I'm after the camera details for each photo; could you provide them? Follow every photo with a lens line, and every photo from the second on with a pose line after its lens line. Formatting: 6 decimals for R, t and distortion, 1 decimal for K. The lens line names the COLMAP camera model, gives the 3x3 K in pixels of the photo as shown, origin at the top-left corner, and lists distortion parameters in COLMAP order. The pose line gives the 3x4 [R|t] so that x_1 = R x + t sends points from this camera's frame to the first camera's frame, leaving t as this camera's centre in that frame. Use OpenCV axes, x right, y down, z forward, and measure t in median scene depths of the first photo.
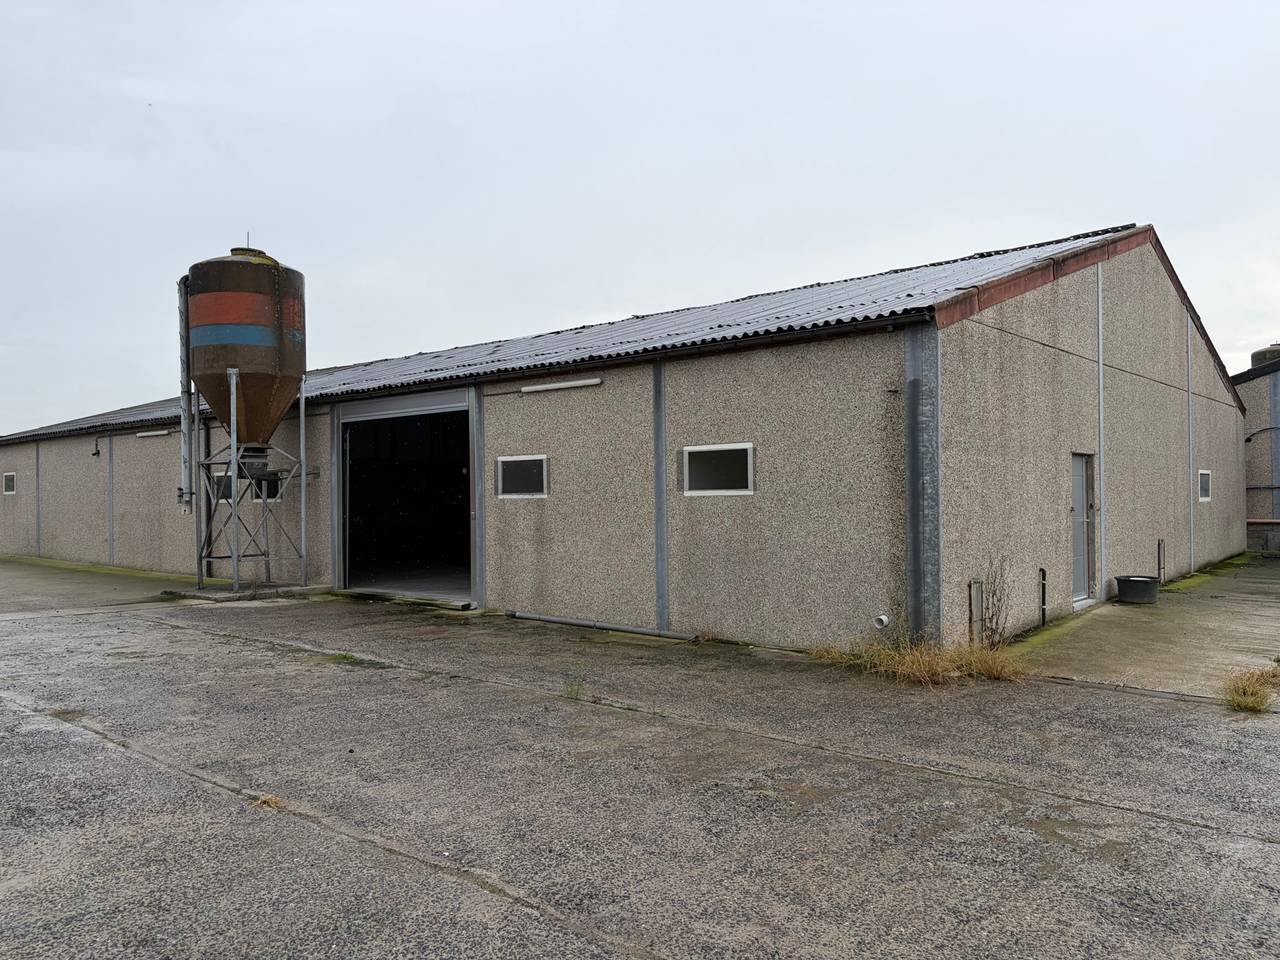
lens RADIAL K [[965.9, 0, 643.0], [0, 965.9, 484.1], [0, 0, 1]] dist [0.059034, -0.068240]
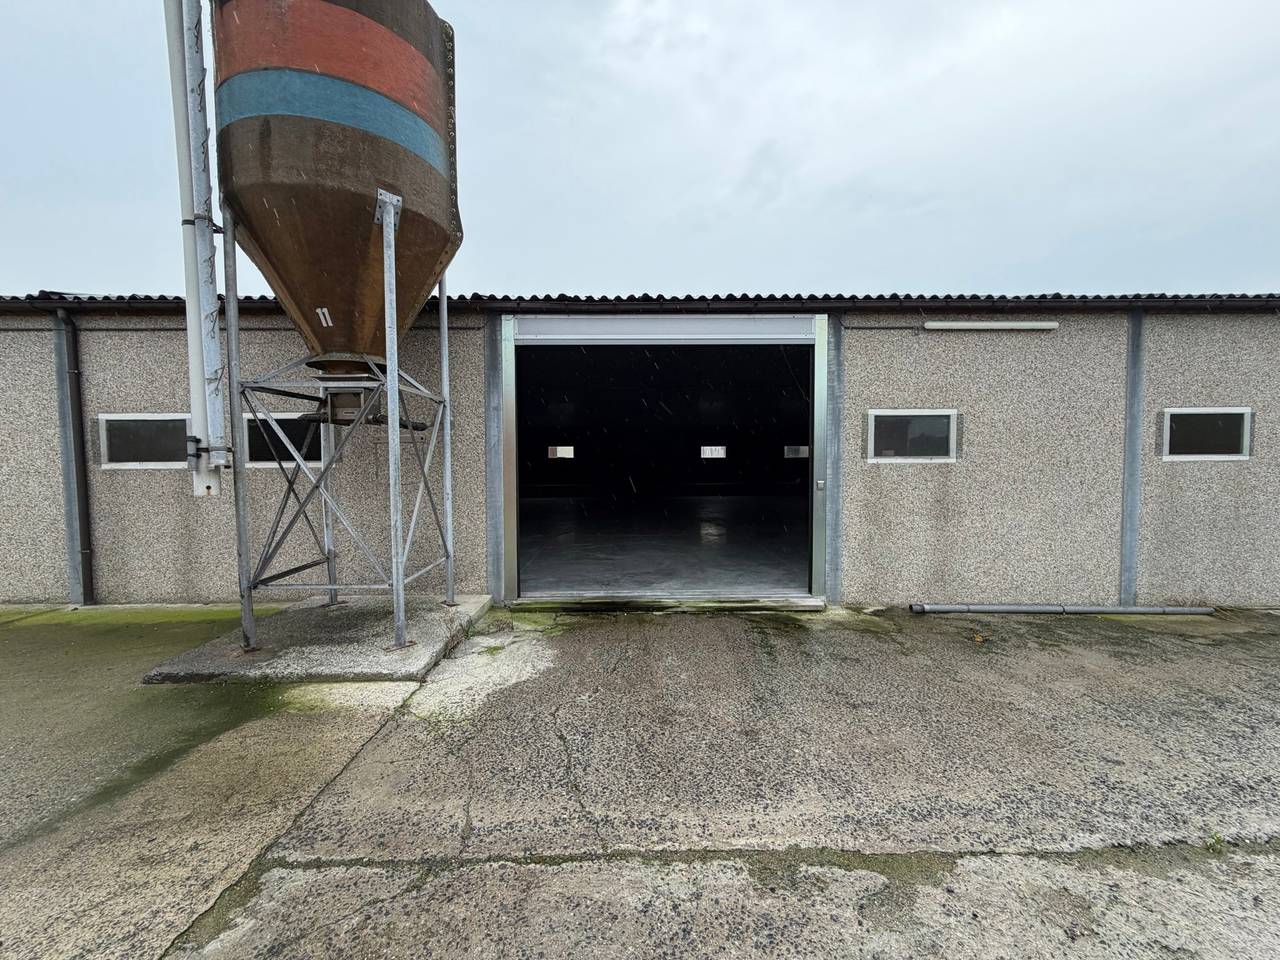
lens RADIAL K [[509.3, 0, 637.7], [0, 509.3, 484.1], [0, 0, 1]] dist [0.000040, -0.000234]
pose [[0.751661, -0.016828, 0.659335, -0.635170], [-0.012131, 0.999153, 0.039331, 0.020444], [-0.659439, -0.037562, 0.750819, 0.917303]]
